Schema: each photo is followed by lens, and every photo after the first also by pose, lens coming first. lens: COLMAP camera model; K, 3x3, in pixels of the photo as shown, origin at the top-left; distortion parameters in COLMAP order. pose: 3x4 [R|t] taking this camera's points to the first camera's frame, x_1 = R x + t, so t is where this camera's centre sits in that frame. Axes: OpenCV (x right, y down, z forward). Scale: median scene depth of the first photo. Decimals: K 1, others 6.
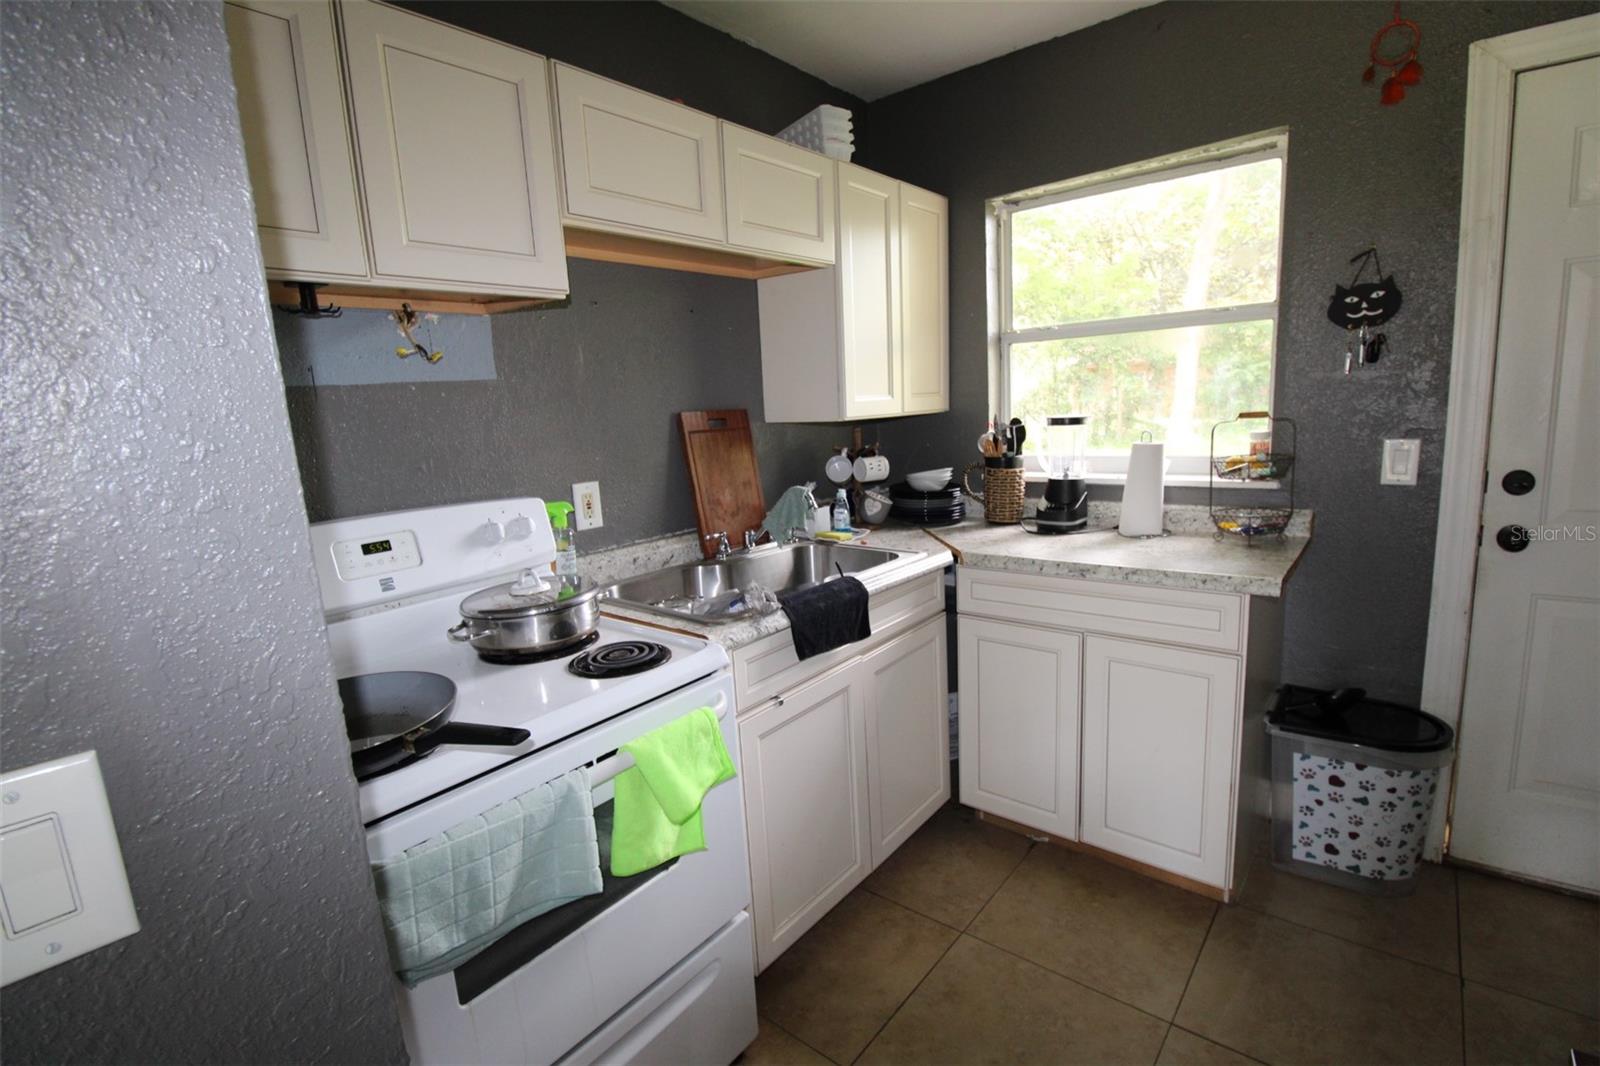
lens RADIAL K [[813.6, 0, 802.3], [0, 813.6, 540.8], [0, 0, 1]] dist [0.001530, -0.019524]
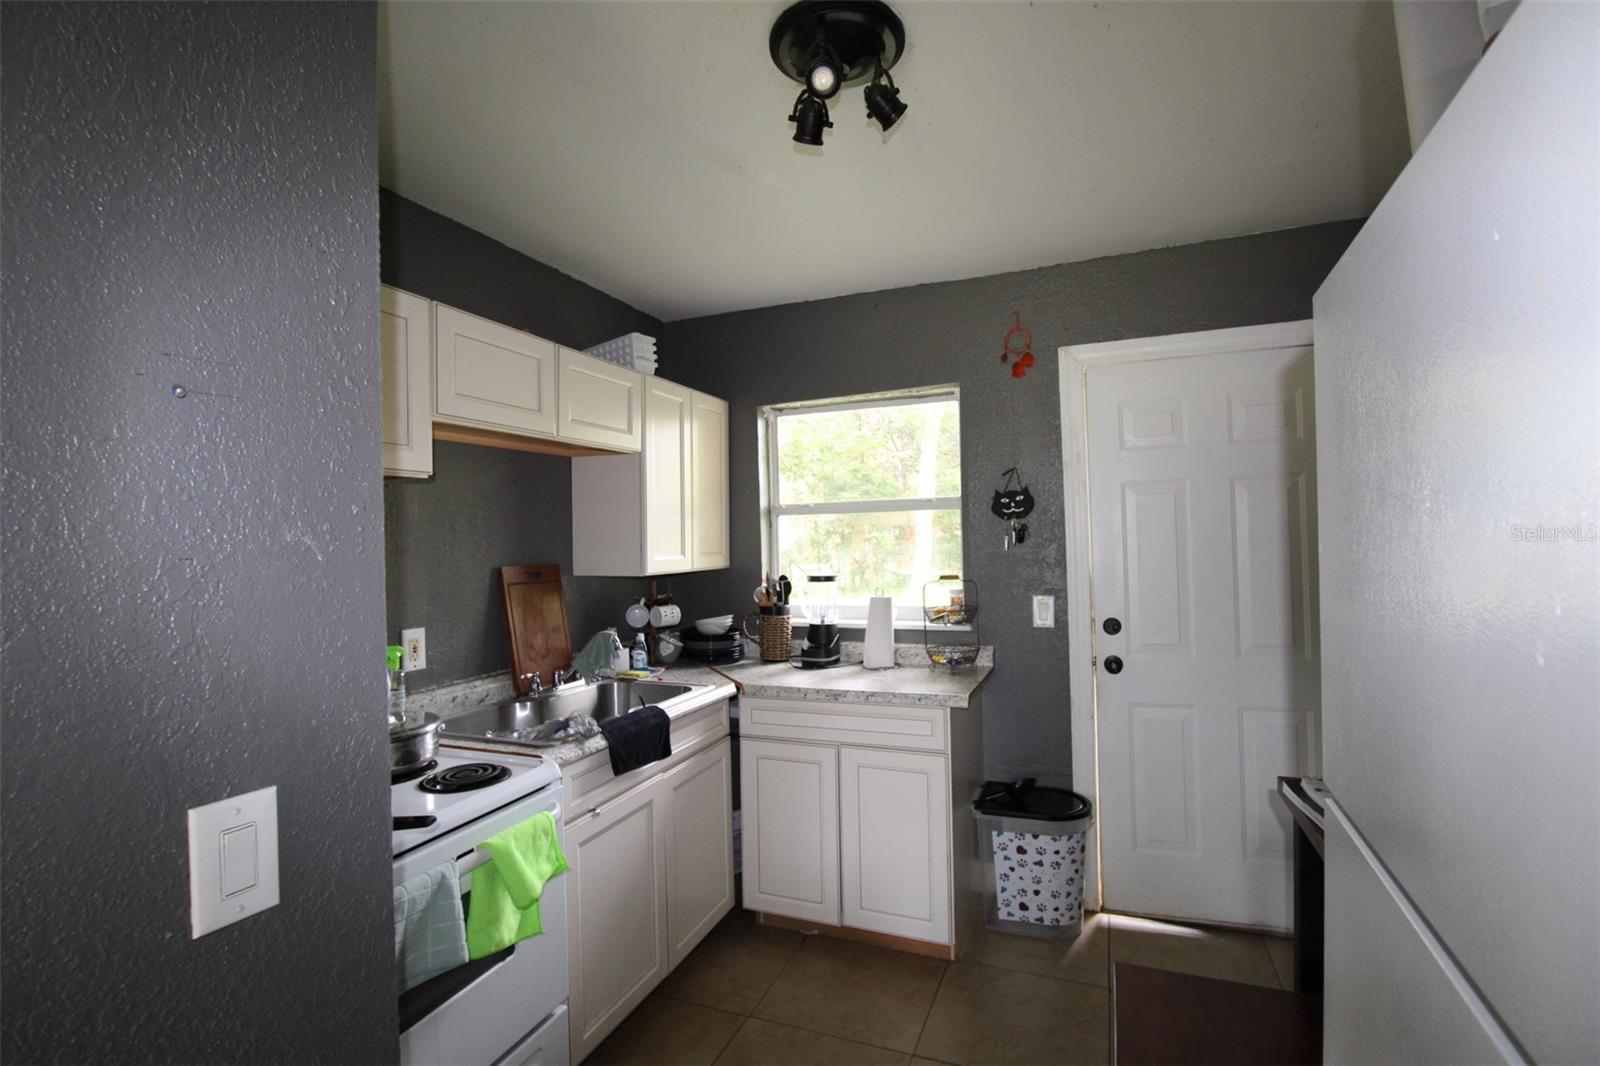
lens RADIAL K [[715.7, 0, 796.6], [0, 715.7, 534.3], [0, 0, 1]] dist [-0.001797, -0.000387]
pose [[0.962898, 0.030587, 0.268127, -0.028565], [0.023519, 0.980264, -0.196288, 0.007219], [-0.268839, 0.195311, 0.943175, -0.105776]]
